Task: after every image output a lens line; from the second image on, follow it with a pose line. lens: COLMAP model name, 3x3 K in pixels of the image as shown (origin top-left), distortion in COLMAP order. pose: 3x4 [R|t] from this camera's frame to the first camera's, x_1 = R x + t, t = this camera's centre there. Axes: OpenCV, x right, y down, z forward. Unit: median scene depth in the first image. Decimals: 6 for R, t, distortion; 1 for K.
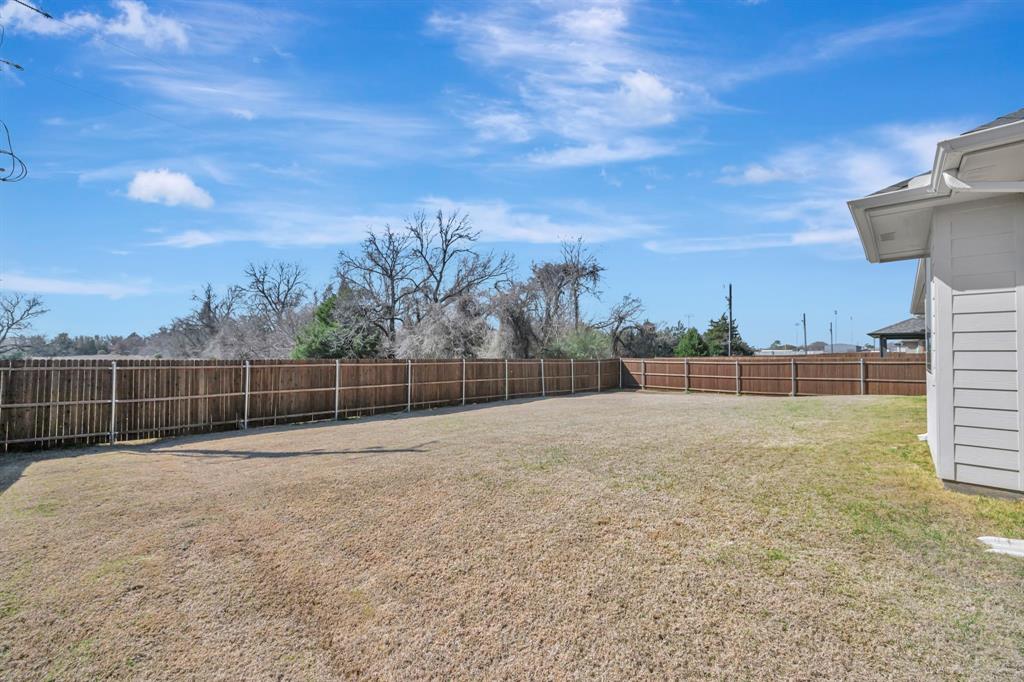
lens RADIAL K [[415.6, 0, 498.0], [0, 415.6, 325.0], [0, 0, 1]] dist [0.002174, -0.000401]
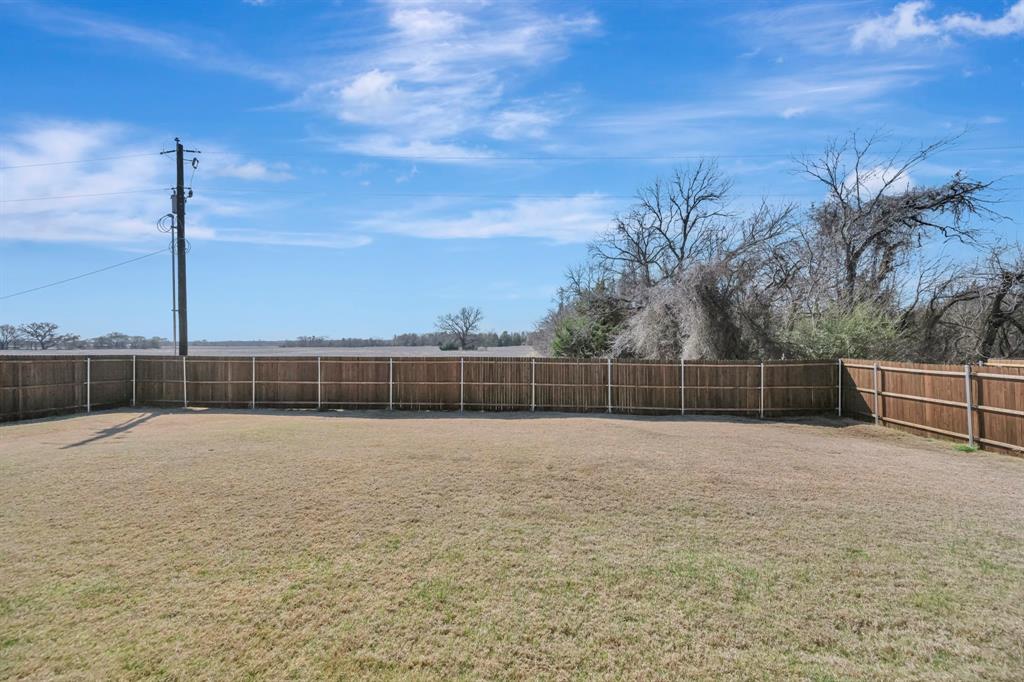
lens RADIAL K [[415.6, 0, 508.5], [0, 415.6, 340.3], [0, 0, 1]] dist [0.002174, -0.000401]
pose [[0.664957, -0.011593, -0.746792, 0.425730], [0.052945, 0.998096, 0.031649, 0.017451], [0.745003, -0.060584, 0.664305, 0.353850]]
